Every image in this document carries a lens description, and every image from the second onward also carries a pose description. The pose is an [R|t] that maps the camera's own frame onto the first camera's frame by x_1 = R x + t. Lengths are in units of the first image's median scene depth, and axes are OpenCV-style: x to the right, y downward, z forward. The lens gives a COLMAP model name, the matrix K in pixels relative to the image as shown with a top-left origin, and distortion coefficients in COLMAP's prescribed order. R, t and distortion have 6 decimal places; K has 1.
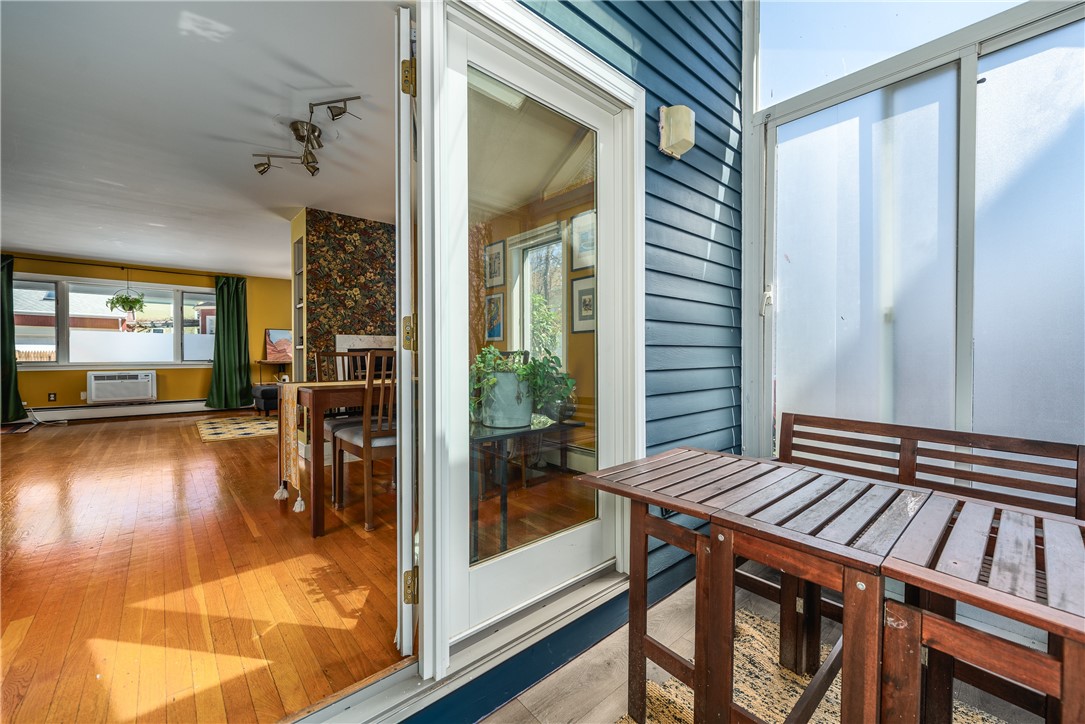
lens RADIAL K [[430.1, 0, 545.9], [0, 430.1, 357.7], [0, 0, 1]] dist [0.000484, -0.000128]
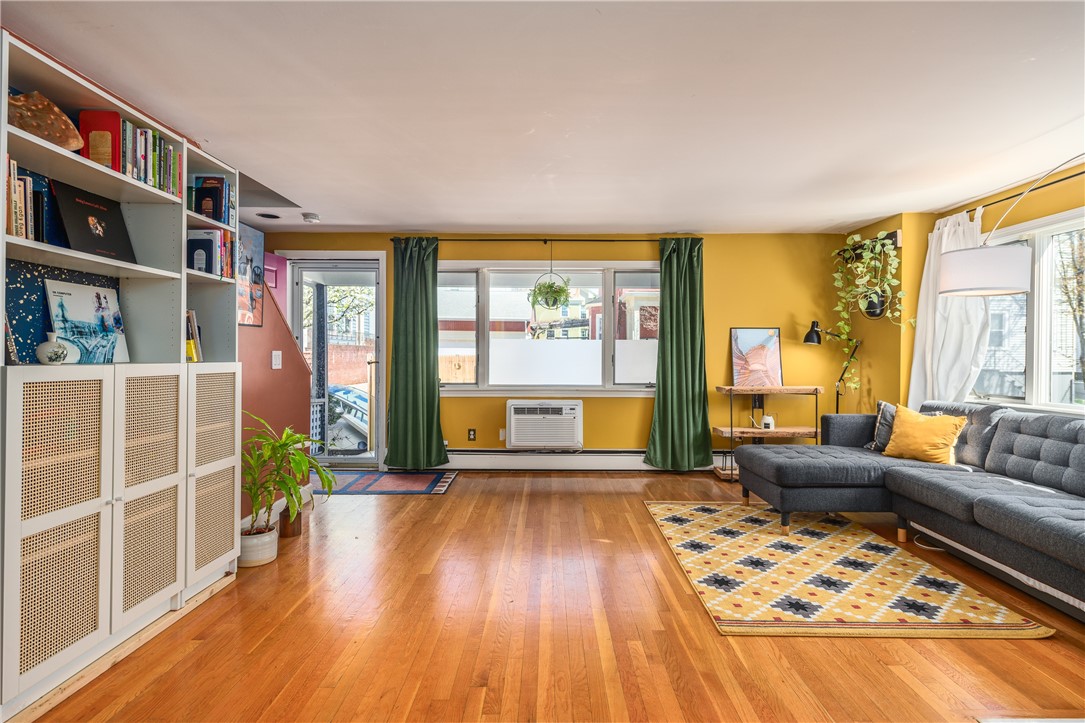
lens RADIAL K [[594.4, 0, 541.9], [0, 594.4, 357.7], [0, 0, 1]] dist [-0.000018, -0.000012]
pose [[0.736857, 0.005151, -0.676029, -0.376368], [-0.010095, 0.999943, -0.003384, -0.028876], [0.675974, 0.009318, 0.736867, 0.333213]]
